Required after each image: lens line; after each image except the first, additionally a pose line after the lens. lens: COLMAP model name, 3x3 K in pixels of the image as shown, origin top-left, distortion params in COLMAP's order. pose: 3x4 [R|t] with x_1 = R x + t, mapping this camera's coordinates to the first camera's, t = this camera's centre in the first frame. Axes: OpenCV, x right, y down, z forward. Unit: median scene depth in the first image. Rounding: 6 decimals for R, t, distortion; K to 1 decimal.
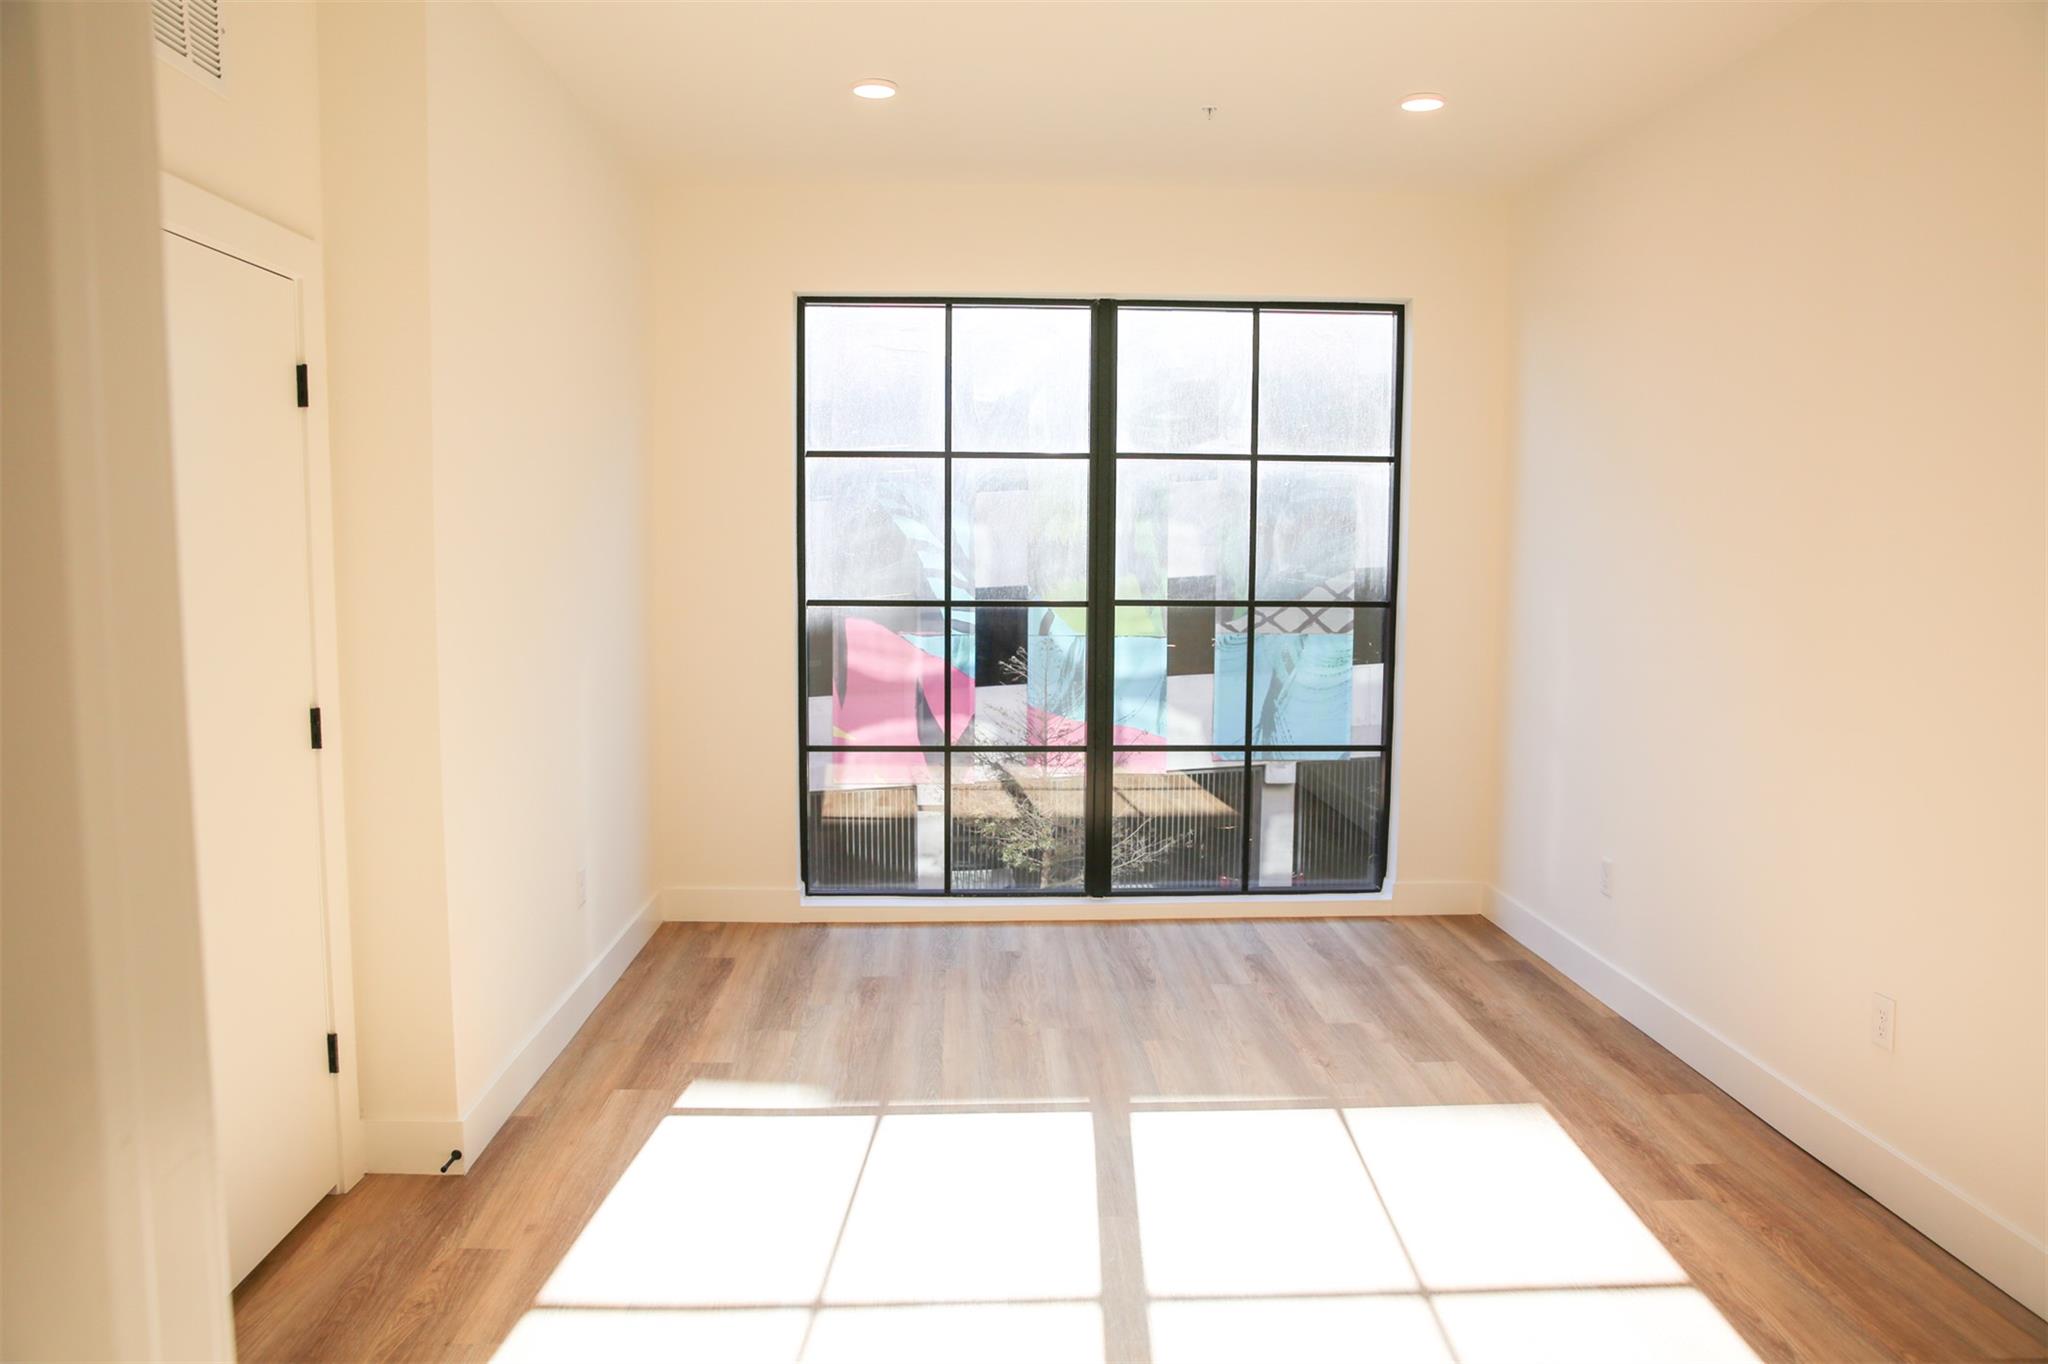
lens RADIAL K [[1399.2, 0, 1024.0], [0, 1399.2, 682.0], [0, 0, 1]] dist [-0.111033, 0.092672]
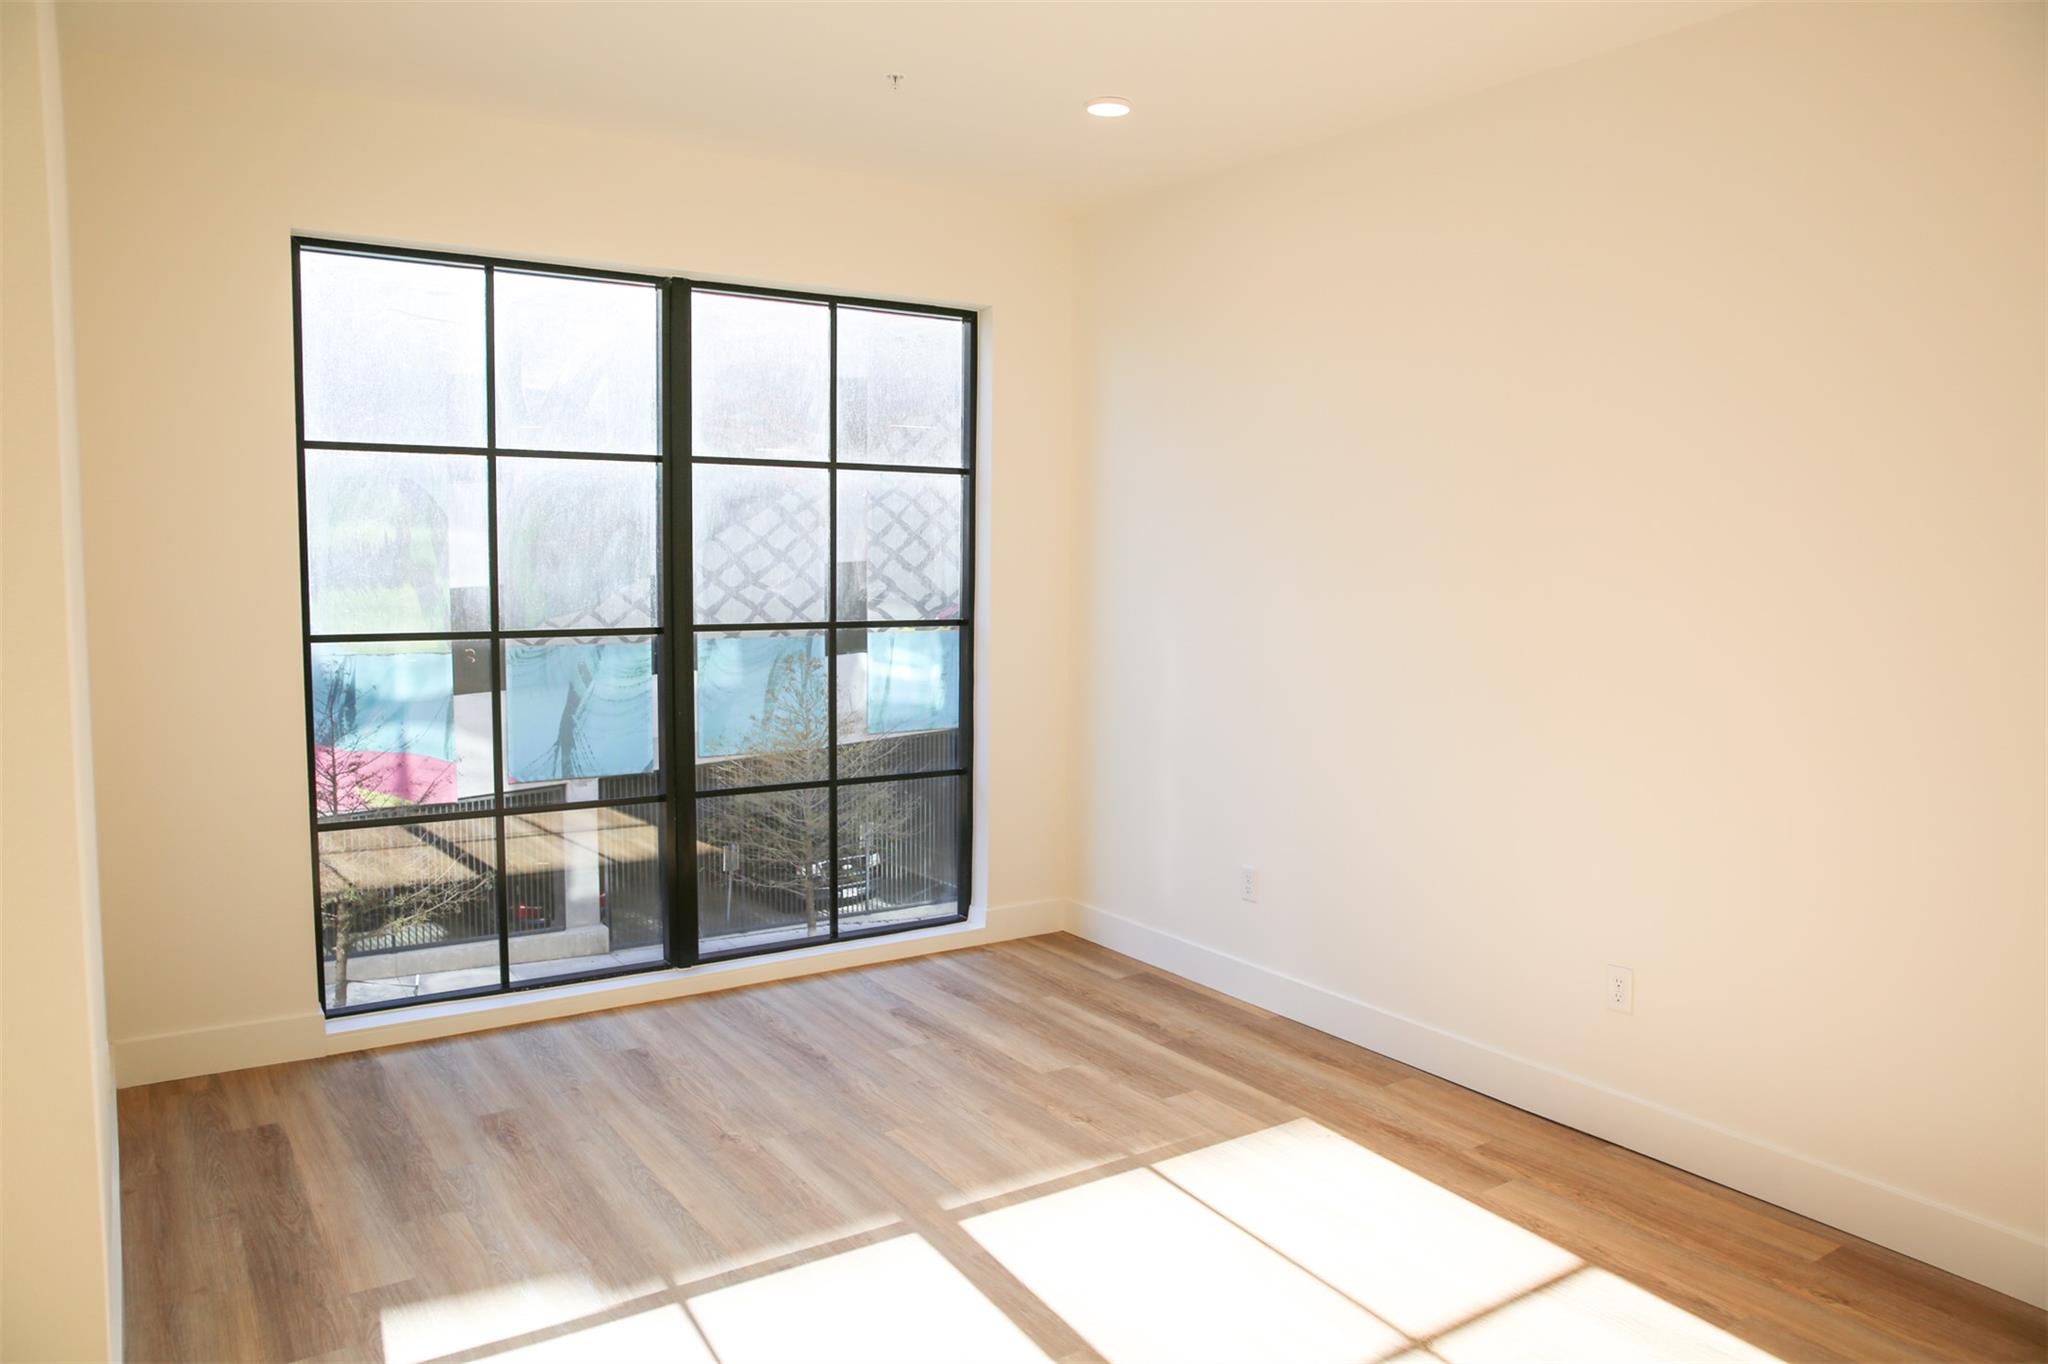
lens RADIAL K [[1399.2, 0, 1024.0], [0, 1399.2, 682.0], [0, 0, 1]] dist [-0.111033, 0.092672]
pose [[0.852600, -0.044009, 0.520707, -0.234417], [0.045397, 0.998918, 0.010095, -0.025163], [-0.520588, 0.015032, 0.853676, 0.170906]]
